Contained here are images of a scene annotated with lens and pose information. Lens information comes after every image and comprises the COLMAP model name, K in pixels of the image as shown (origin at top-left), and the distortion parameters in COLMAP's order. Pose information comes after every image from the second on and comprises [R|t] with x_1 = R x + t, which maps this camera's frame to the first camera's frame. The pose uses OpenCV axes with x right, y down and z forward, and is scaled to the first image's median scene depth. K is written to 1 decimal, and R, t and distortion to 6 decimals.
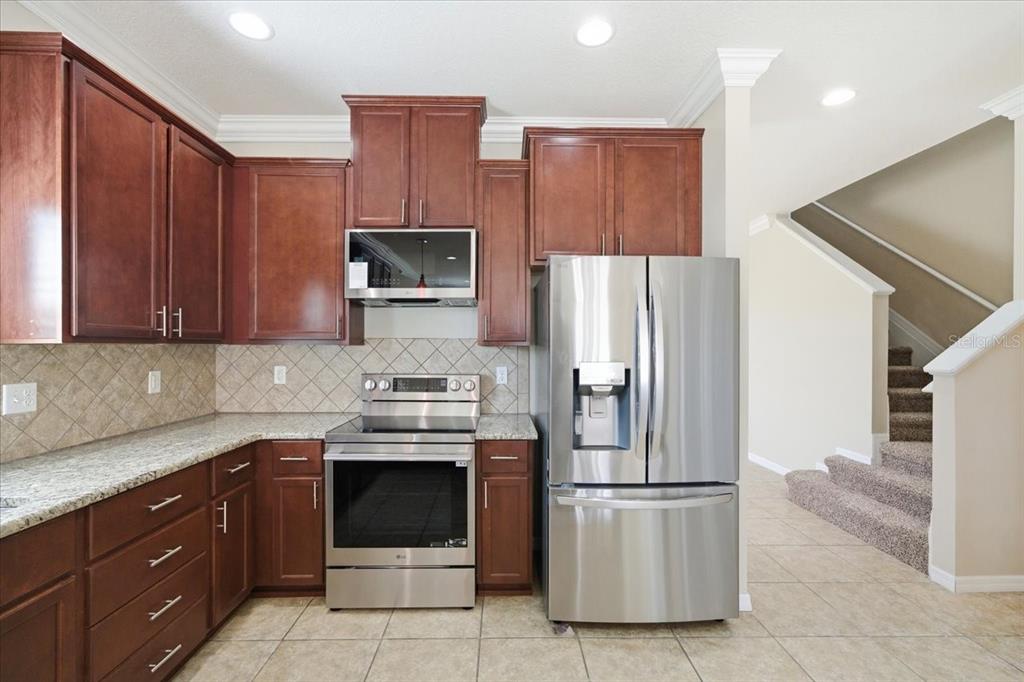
lens RADIAL K [[440.0, 0, 504.3], [0, 440.0, 348.4], [0, 0, 1]] dist [-0.007115, 0.005350]
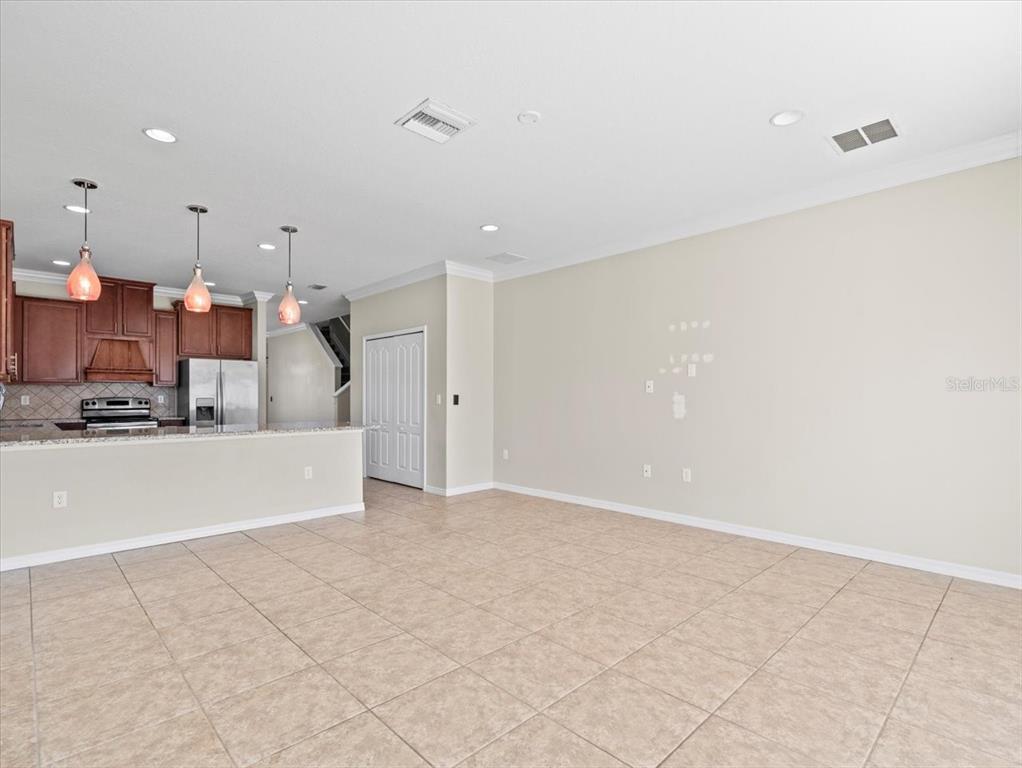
lens RADIAL K [[509.6, 0, 500.8], [0, 509.6, 388.7], [0, 0, 1]] dist [0.005985, -0.002968]
pose [[0.735445, 0.007452, 0.677543, -0.591715], [0.010104, 0.999708, -0.021964, 0.096508], [-0.677509, 0.022999, 0.735155, -2.518060]]
